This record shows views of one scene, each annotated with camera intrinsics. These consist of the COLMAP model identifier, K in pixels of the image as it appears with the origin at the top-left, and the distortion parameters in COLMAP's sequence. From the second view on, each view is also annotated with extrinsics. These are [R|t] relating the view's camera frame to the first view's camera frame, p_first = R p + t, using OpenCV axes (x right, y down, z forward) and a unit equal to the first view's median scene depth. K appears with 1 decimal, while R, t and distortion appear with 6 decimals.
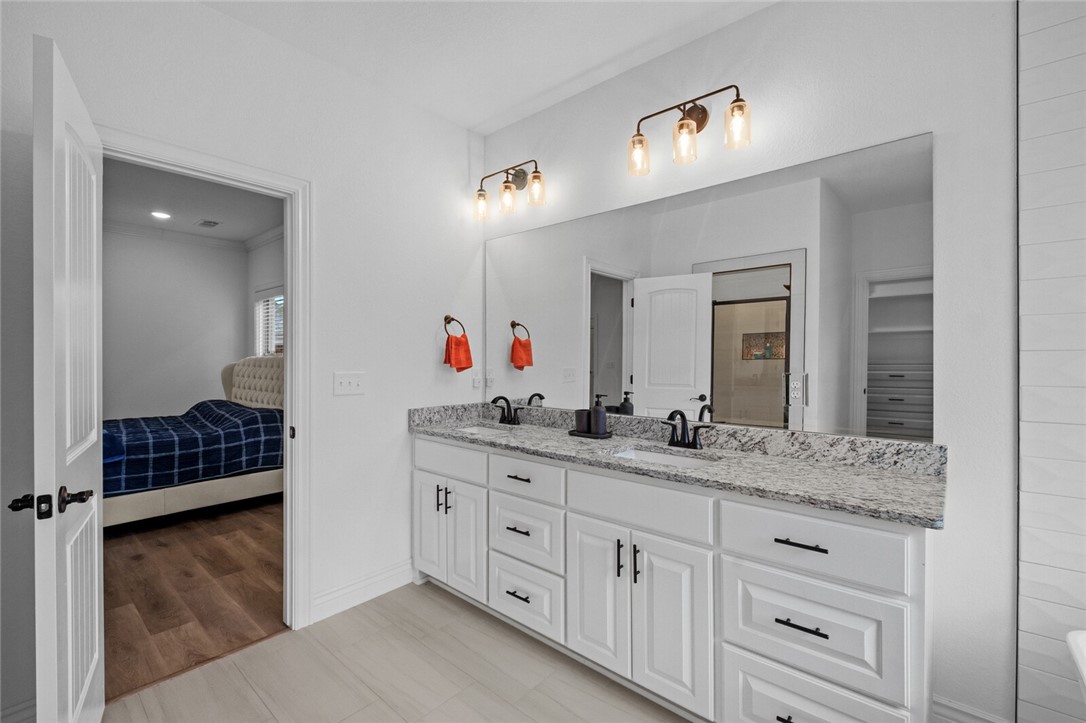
lens RADIAL K [[476.3, 0, 545.4], [0, 476.3, 358.1], [0, 0, 1]] dist [0.000245, 0.000029]
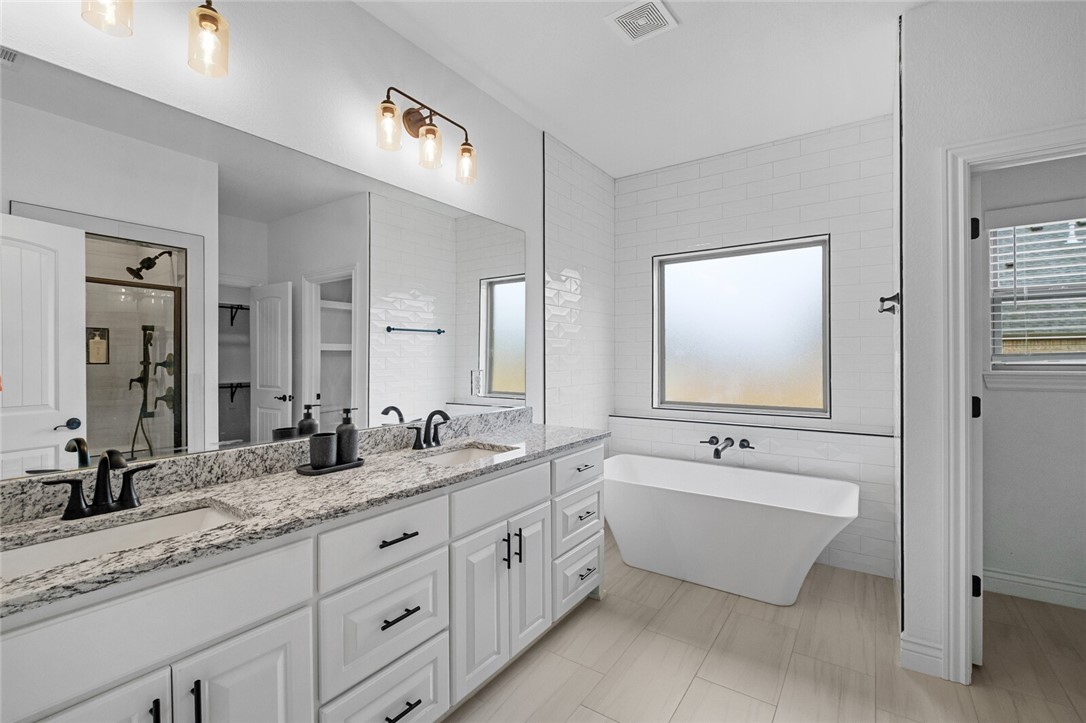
lens RADIAL K [[476.3, 0, 545.4], [0, 476.3, 358.1], [0, 0, 1]] dist [0.000245, 0.000029]
pose [[-0.116984, 0.000088, 0.993134, -0.739517], [0.005123, 0.999987, 0.000515, -0.001895], [-0.993121, 0.005148, -0.116983, 0.862370]]
